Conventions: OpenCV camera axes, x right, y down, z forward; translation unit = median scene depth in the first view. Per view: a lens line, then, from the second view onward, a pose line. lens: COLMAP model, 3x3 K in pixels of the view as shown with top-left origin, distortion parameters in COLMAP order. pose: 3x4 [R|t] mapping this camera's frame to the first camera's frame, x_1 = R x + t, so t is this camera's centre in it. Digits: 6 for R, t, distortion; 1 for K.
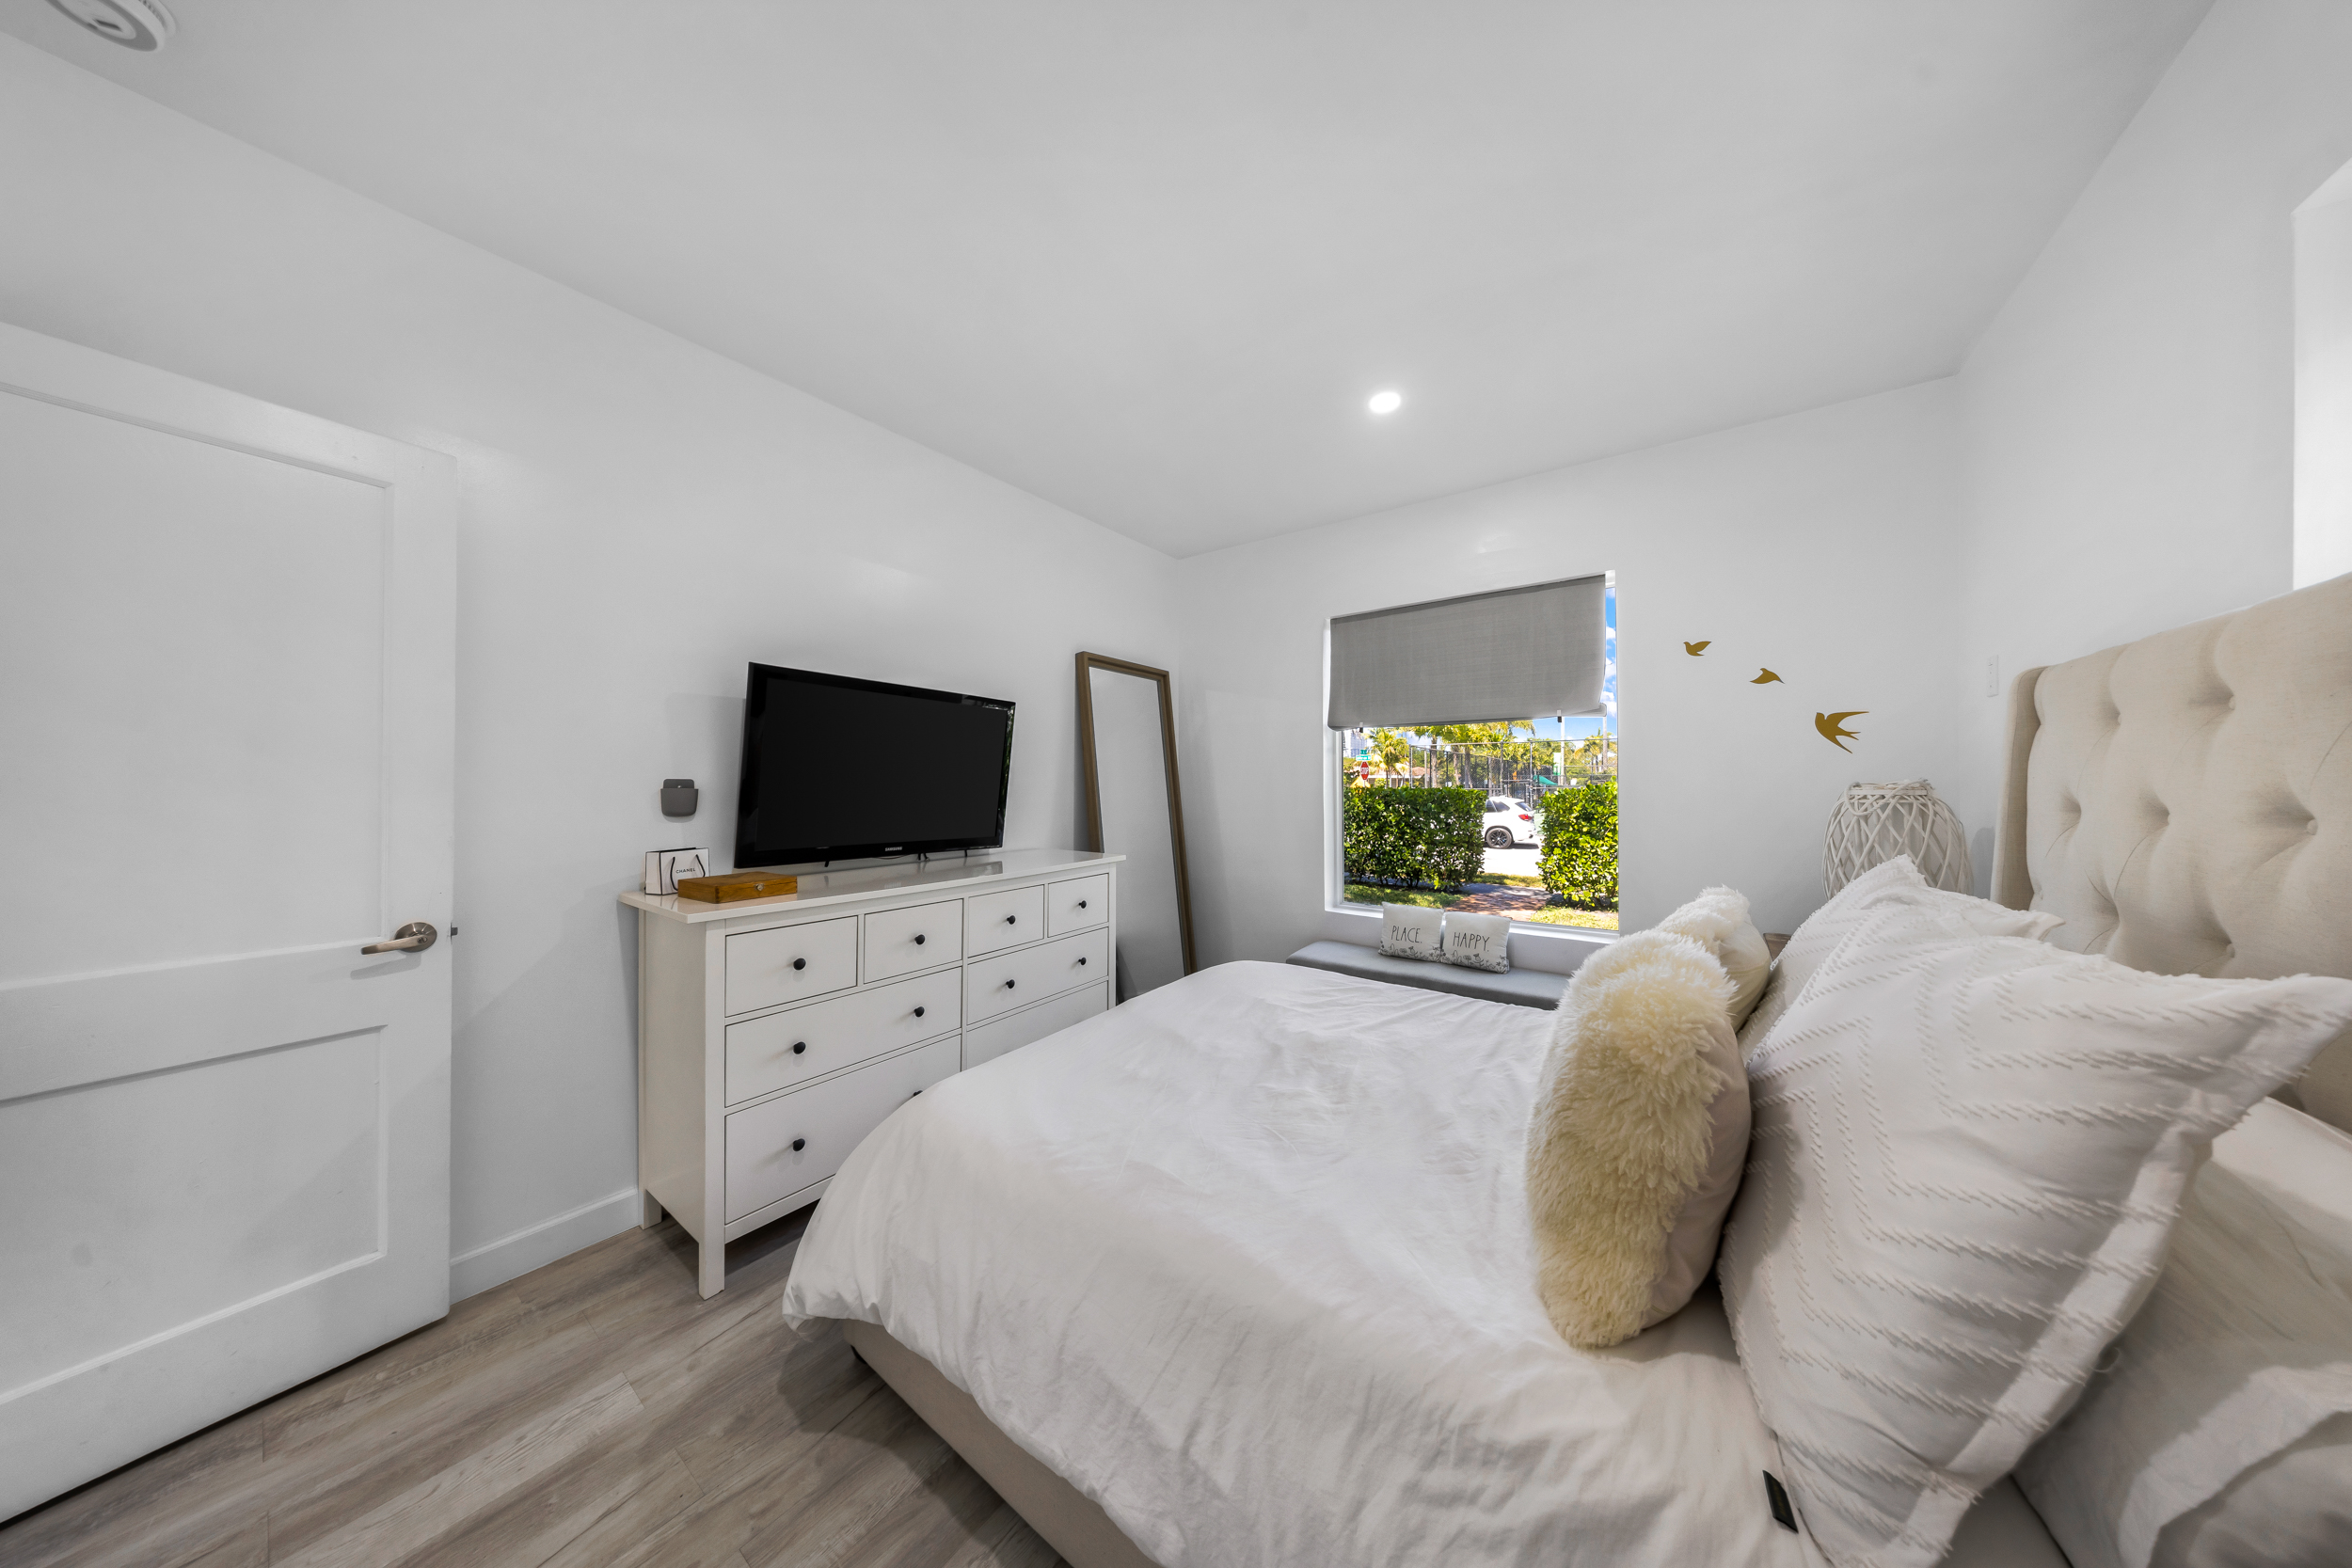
lens RADIAL K [[685.2, 0, 1179.1], [0, 685.2, 783.3], [0, 0, 1]] dist [-0.001364, -0.000143]
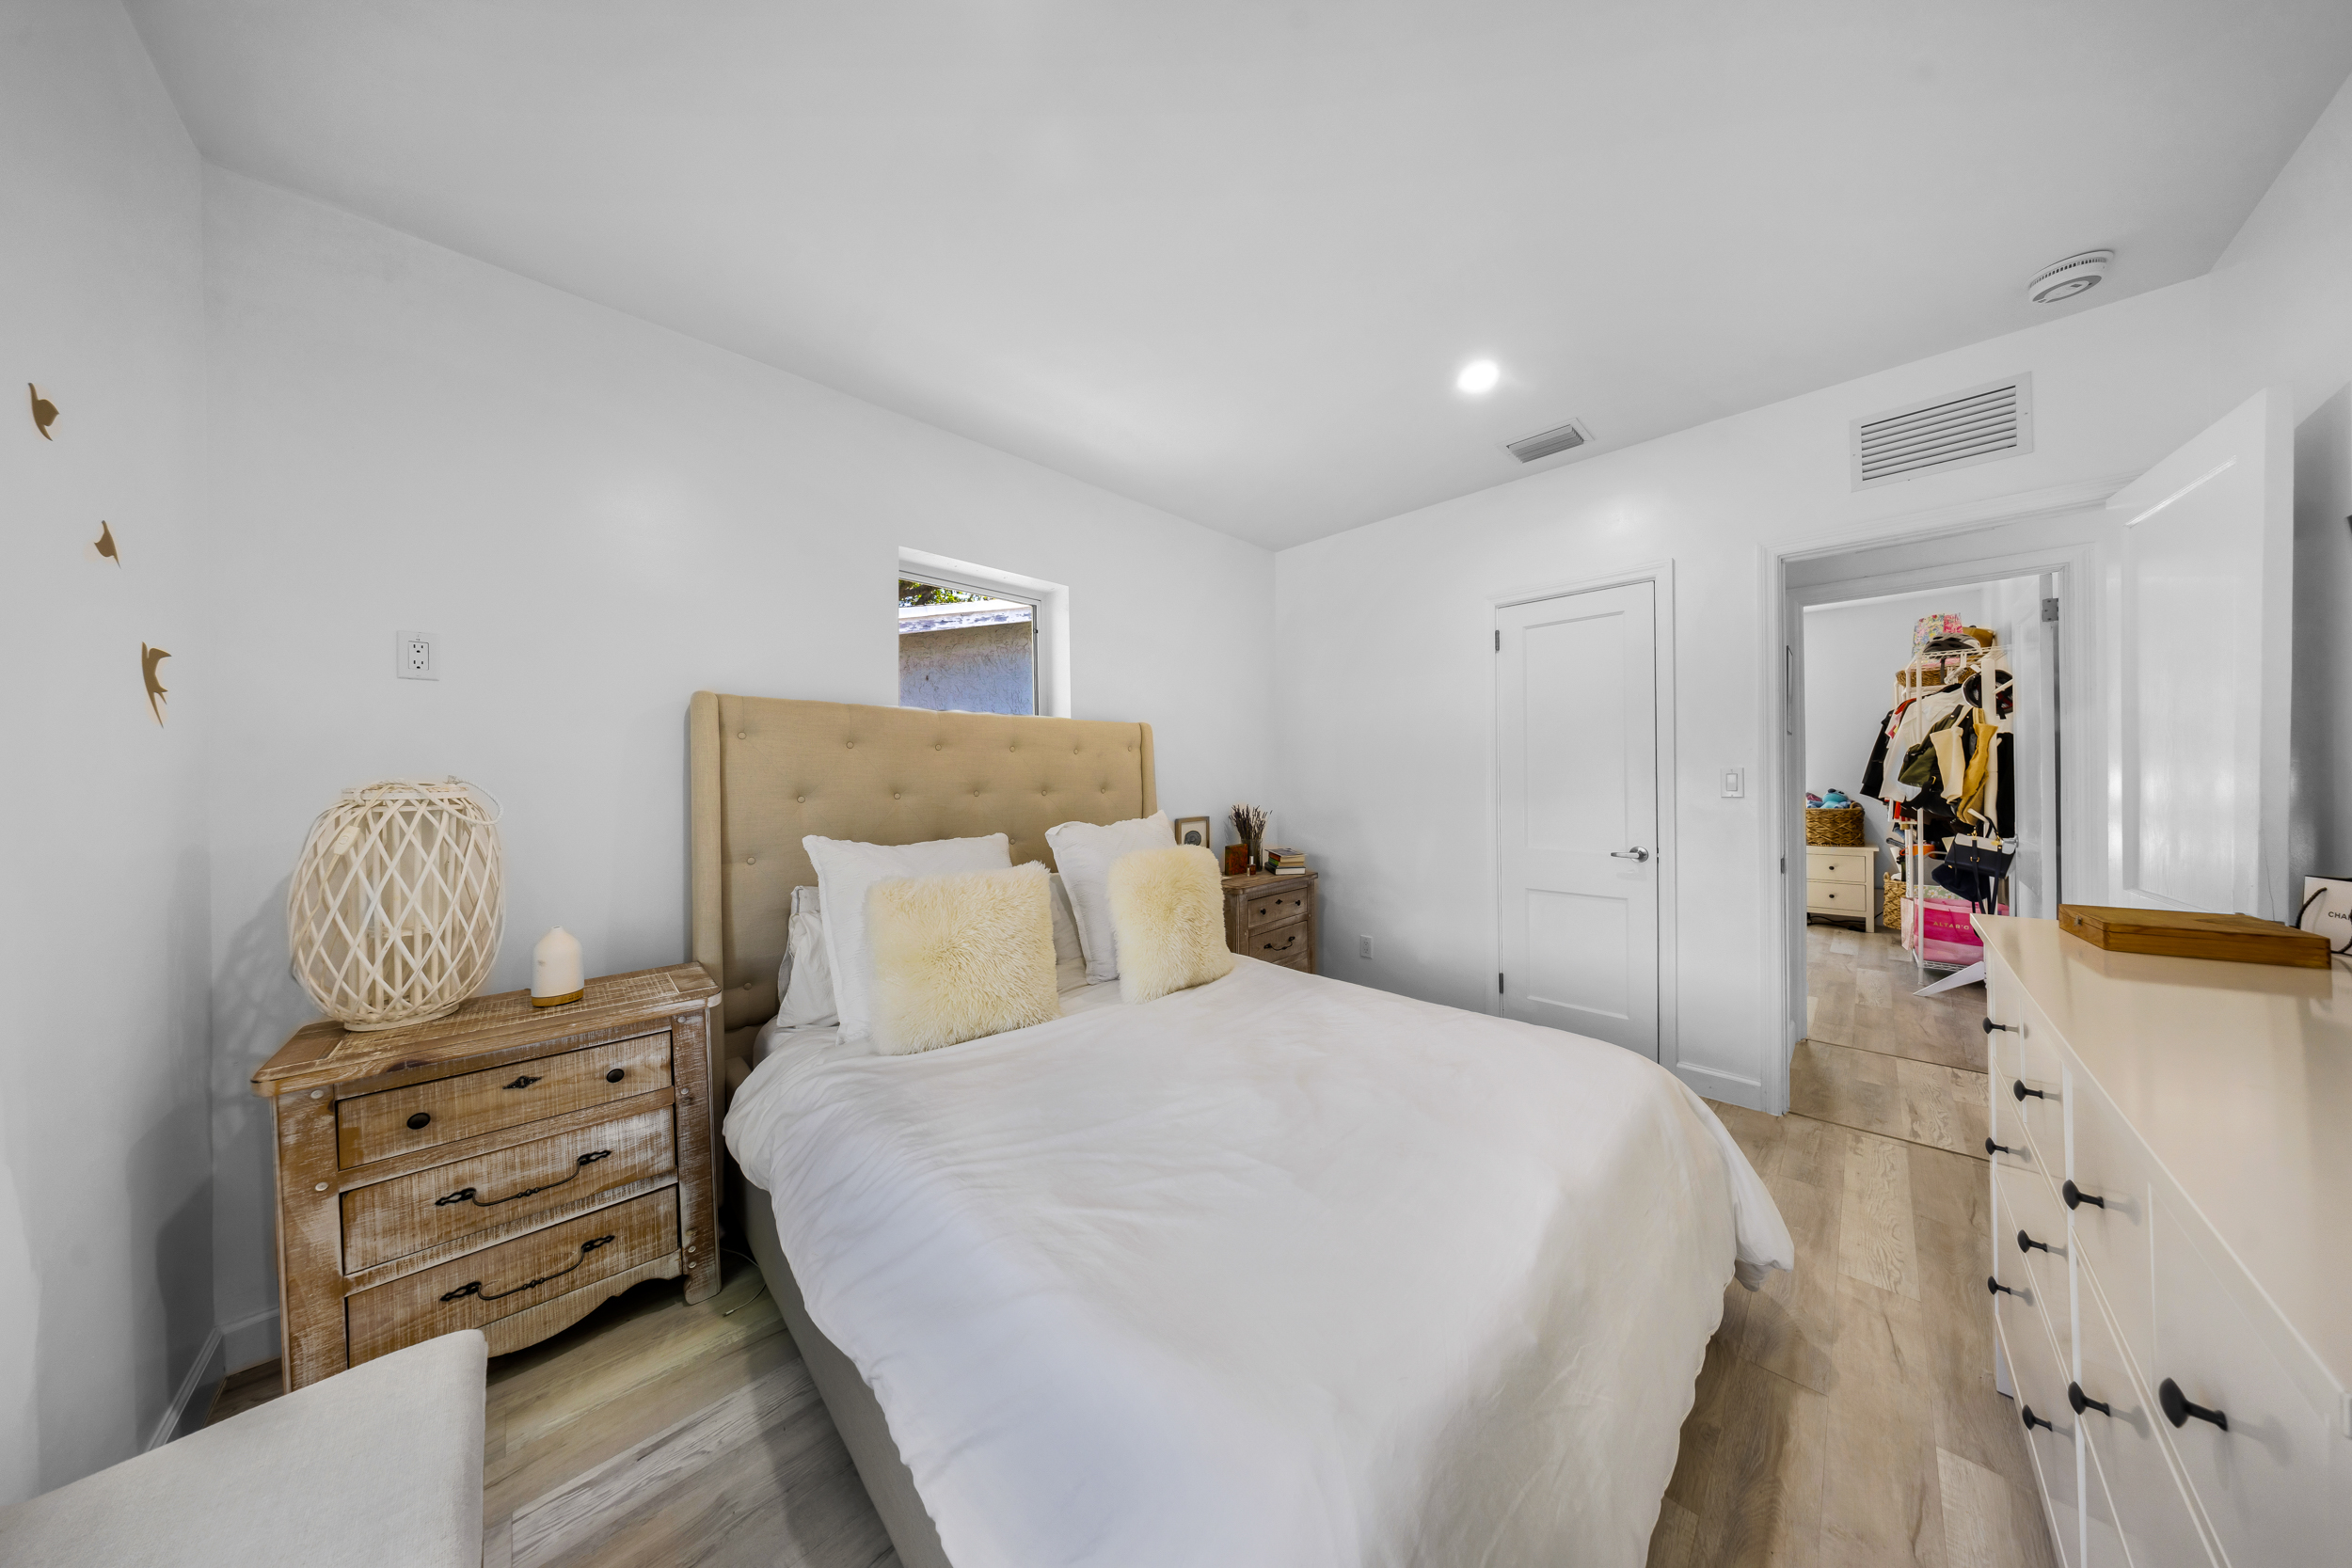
lens RADIAL K [[685.2, 0, 1166.3], [0, 685.2, 783.3], [0, 0, 1]] dist [-0.001364, -0.000143]
pose [[-0.987649, 0.006164, 0.156559, 0.167269], [0.008074, 0.999901, 0.011566, -0.003285], [-0.156472, 0.012687, -0.987601, 1.753810]]
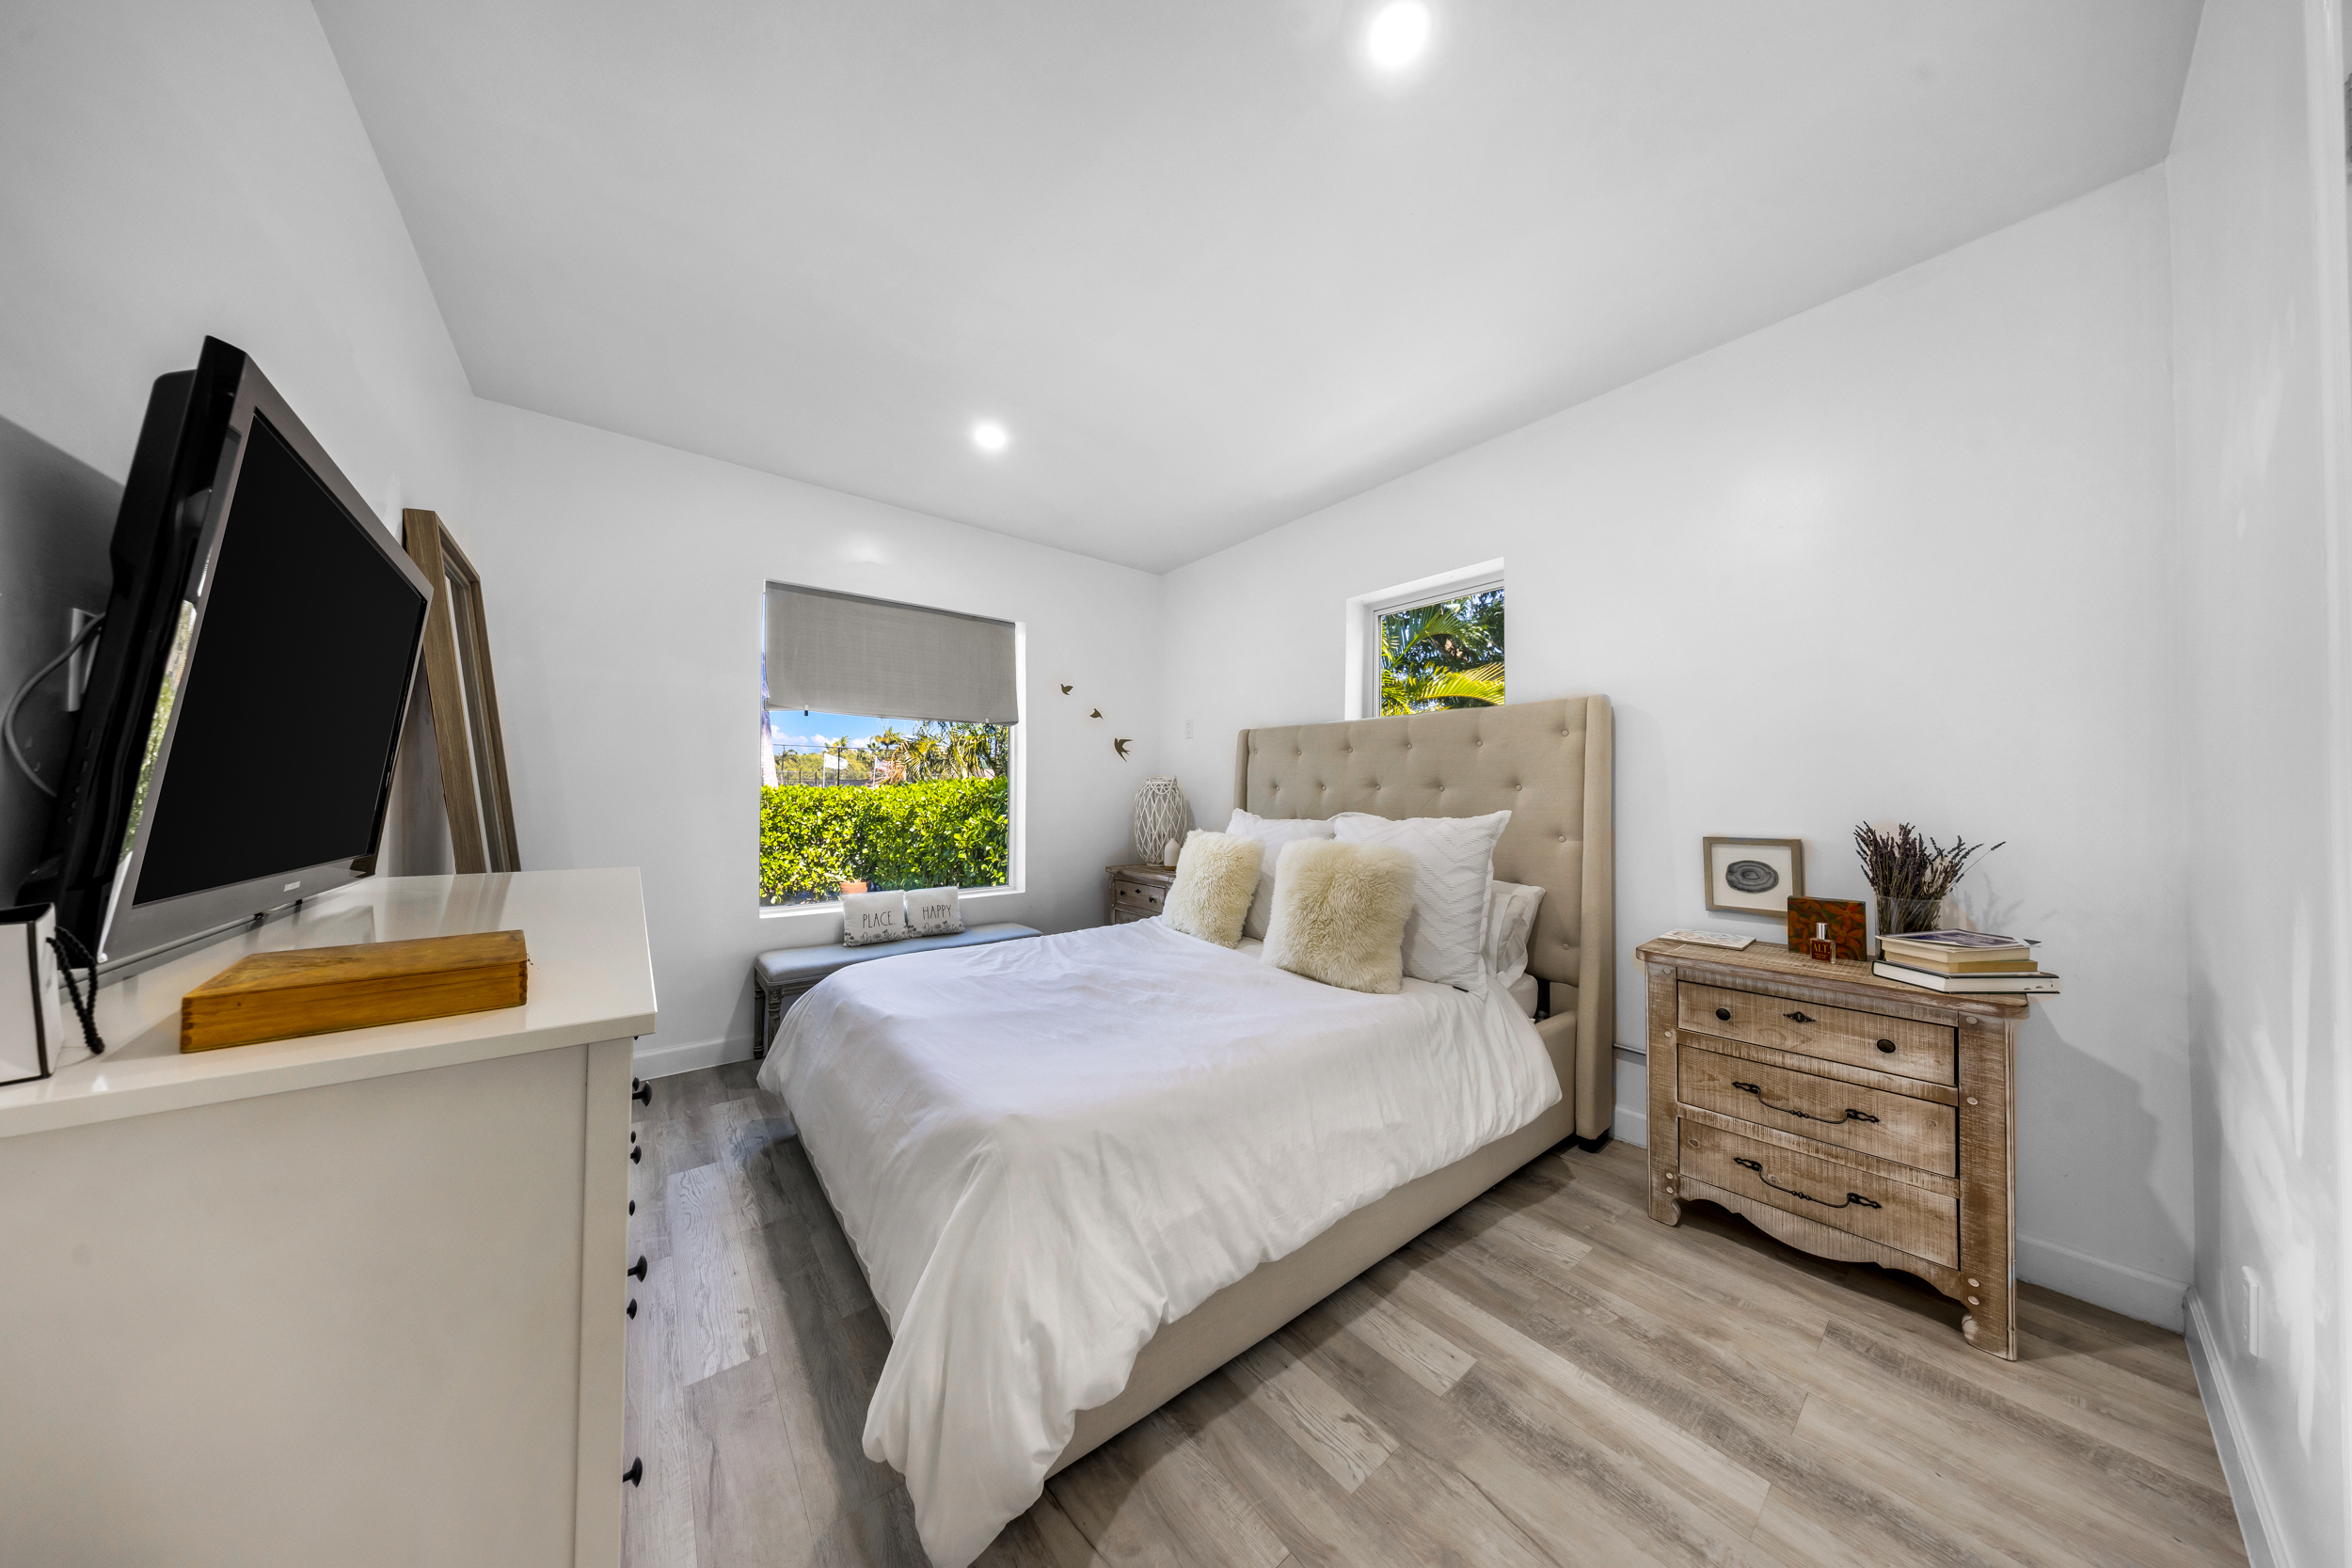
lens RADIAL K [[685.2, 0, 1183.6], [0, 685.2, 778.5], [0, 0, 1]] dist [-0.001364, -0.000143]
pose [[0.258025, 0.026845, 0.965765, -0.894488], [-0.009772, 0.999635, -0.025176, 0.052447], [-0.966089, -0.002942, 0.258193, 0.490943]]
